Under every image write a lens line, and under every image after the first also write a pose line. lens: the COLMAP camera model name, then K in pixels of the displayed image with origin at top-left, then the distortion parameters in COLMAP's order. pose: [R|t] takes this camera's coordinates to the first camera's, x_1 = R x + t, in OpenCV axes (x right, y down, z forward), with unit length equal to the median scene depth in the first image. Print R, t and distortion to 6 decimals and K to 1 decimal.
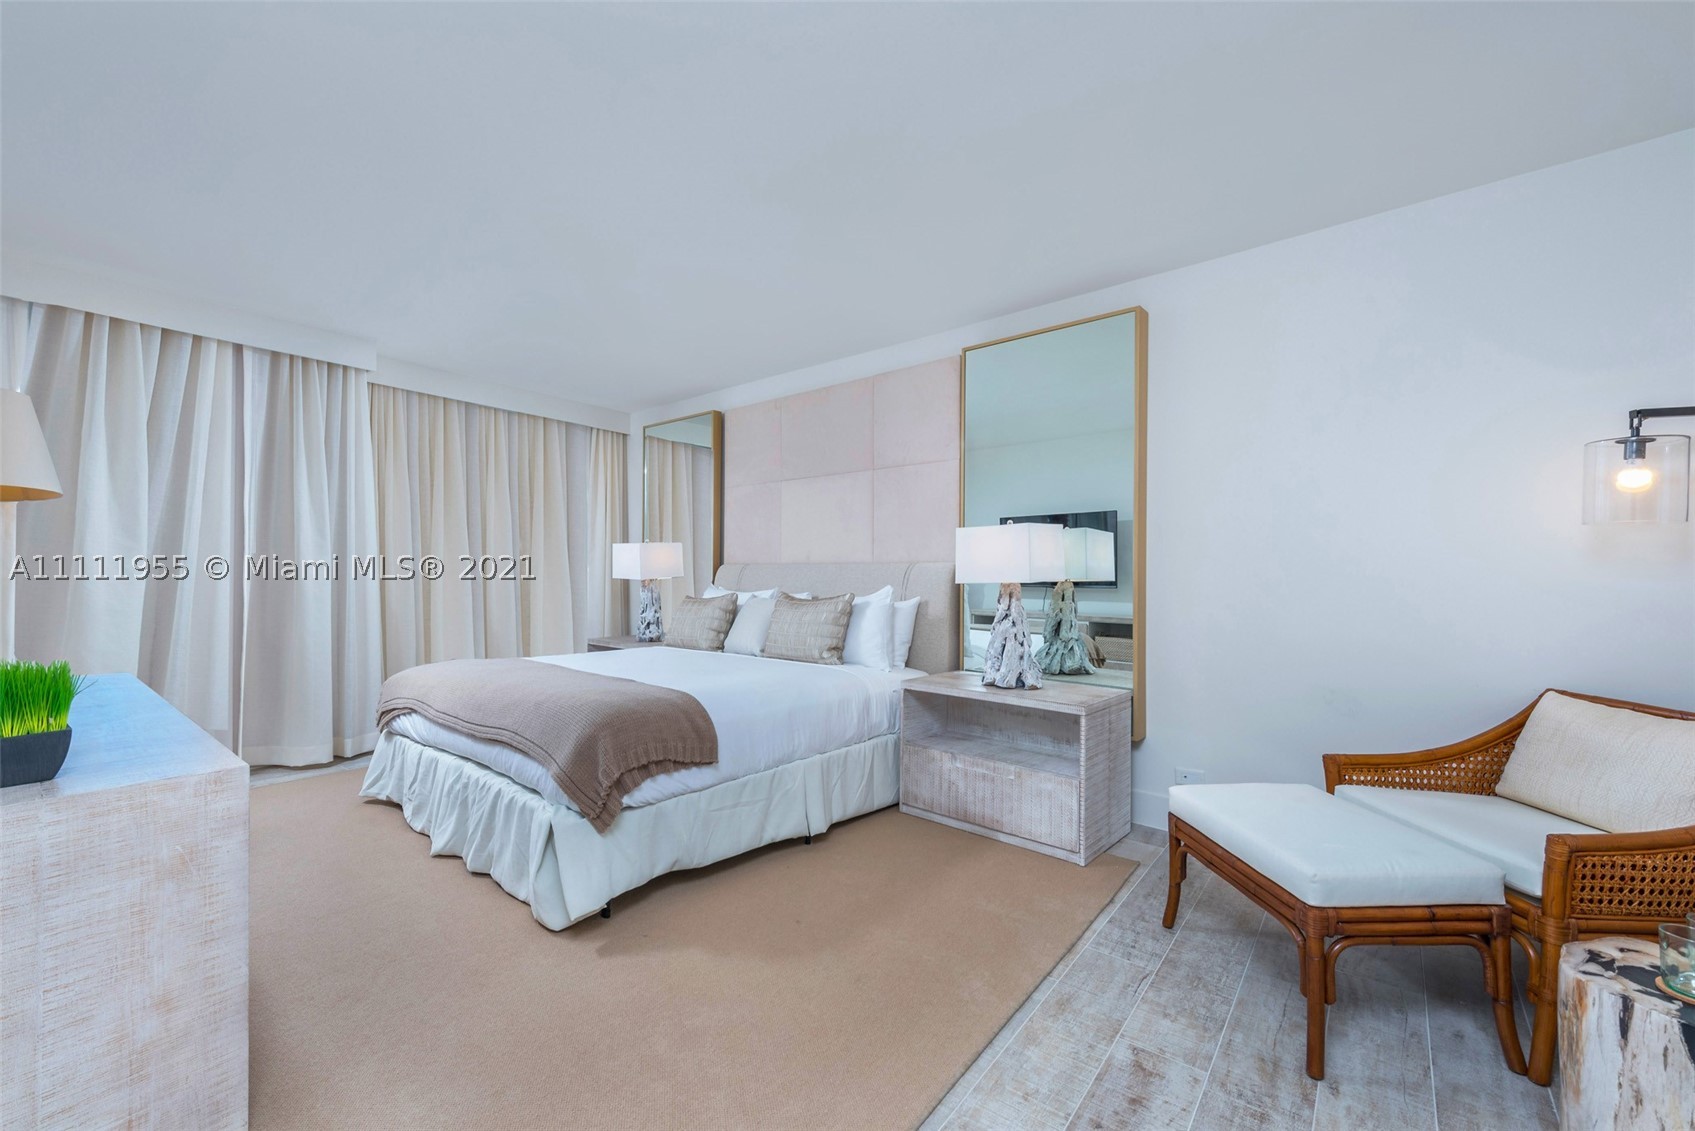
lens RADIAL K [[647.0, 0, 847.5], [0, 647.0, 565.5], [0, 0, 1]] dist [0.000351, 0.000034]
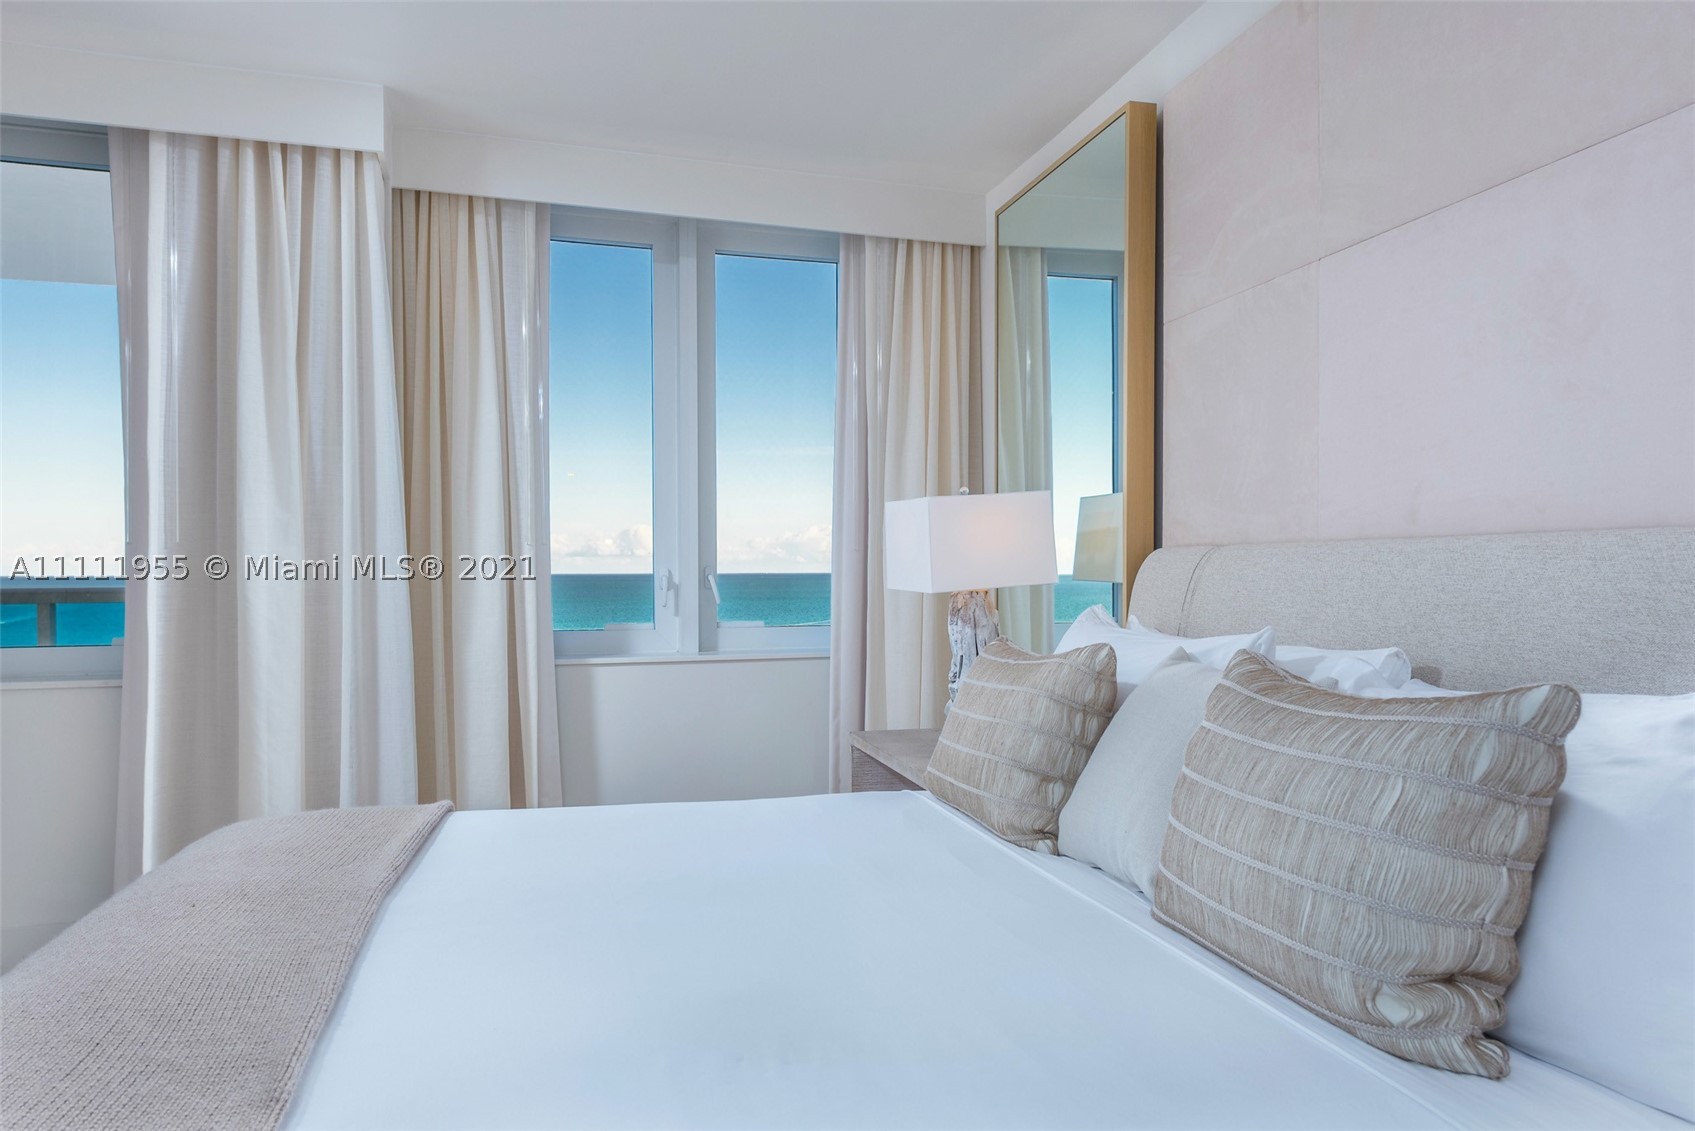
lens RADIAL K [[1144.0, 0, 848.0], [0, 1144.0, 596.7], [0, 0, 1]] dist [0.002330, 0.001263]
pose [[0.824761, 0.001942, -0.565478, 0.018122], [0.014429, 0.999596, 0.024479, 0.008392], [0.565297, -0.028349, 0.824400, 0.532147]]
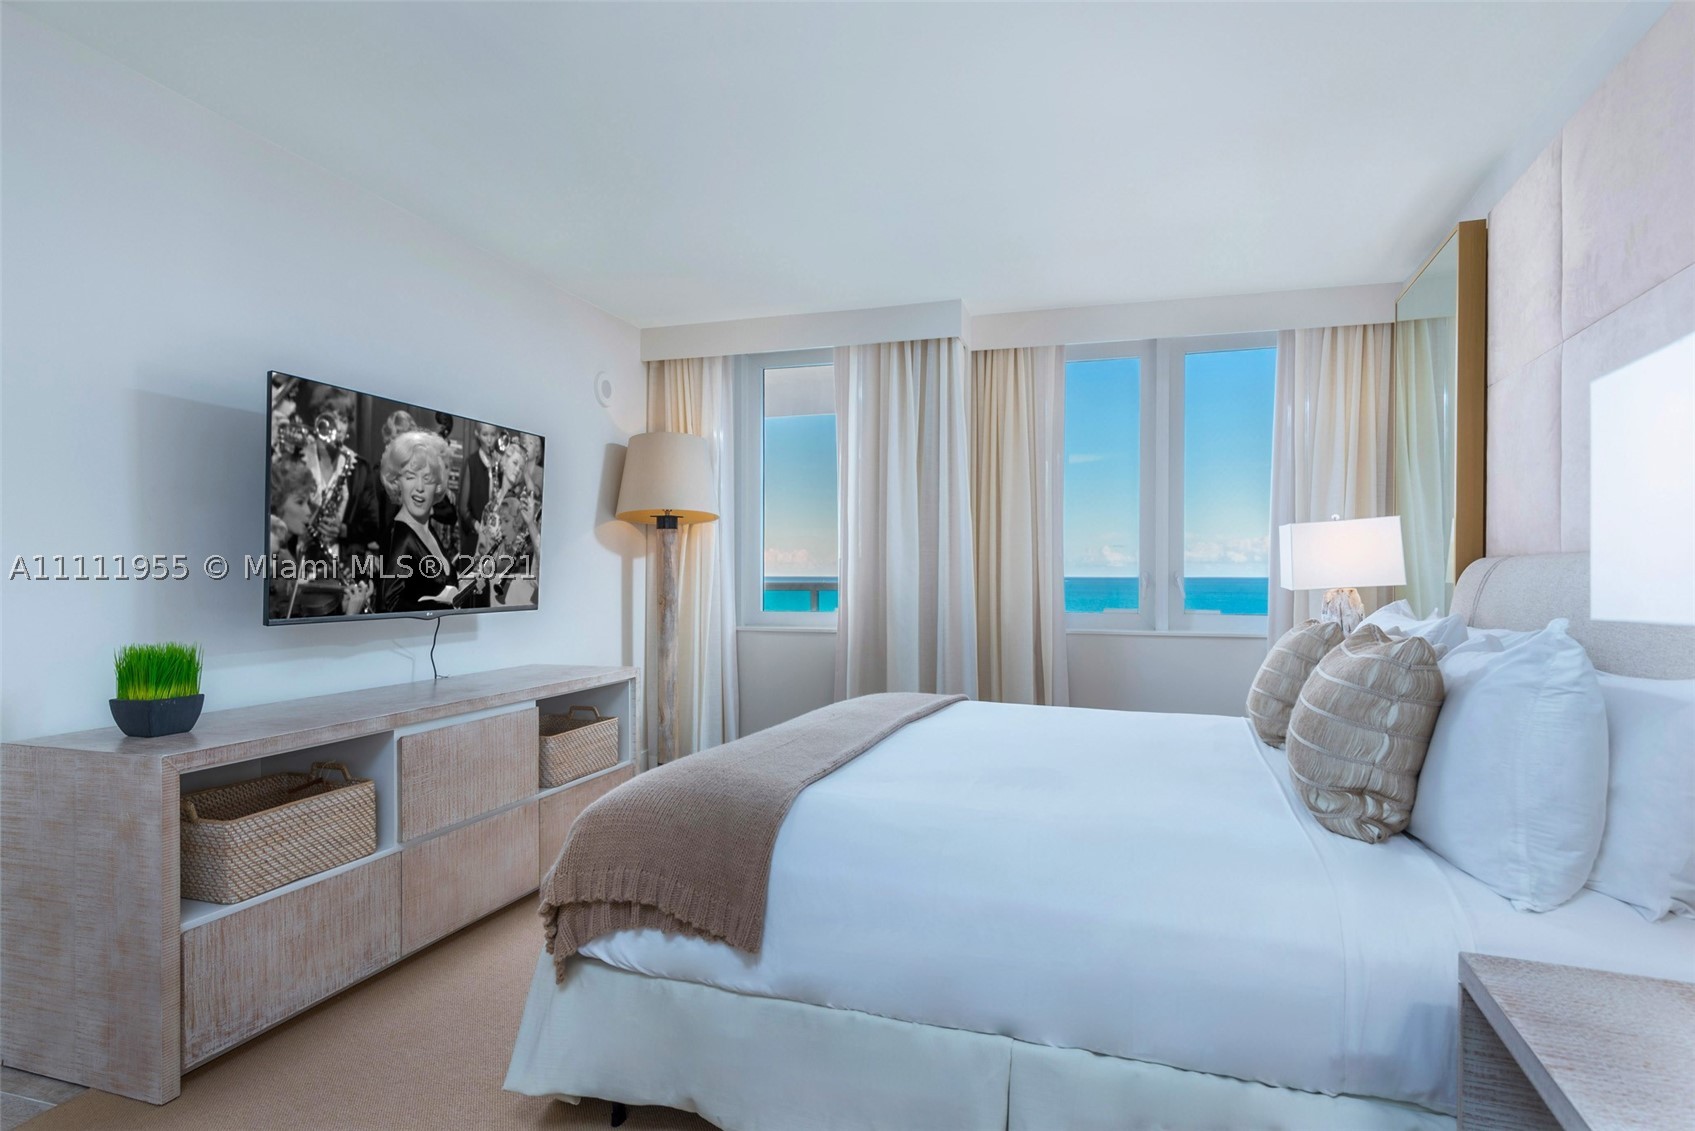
lens RADIAL K [[869.3, 0, 846.3], [0, 869.3, 583.3], [0, 0, 1]] dist [0.001678, 0.000212]
pose [[0.373520, -0.001026, -0.927622, 0.262160], [0.013139, 0.999905, 0.004185, 0.009601], [0.927529, -0.013751, 0.373498, 0.476268]]
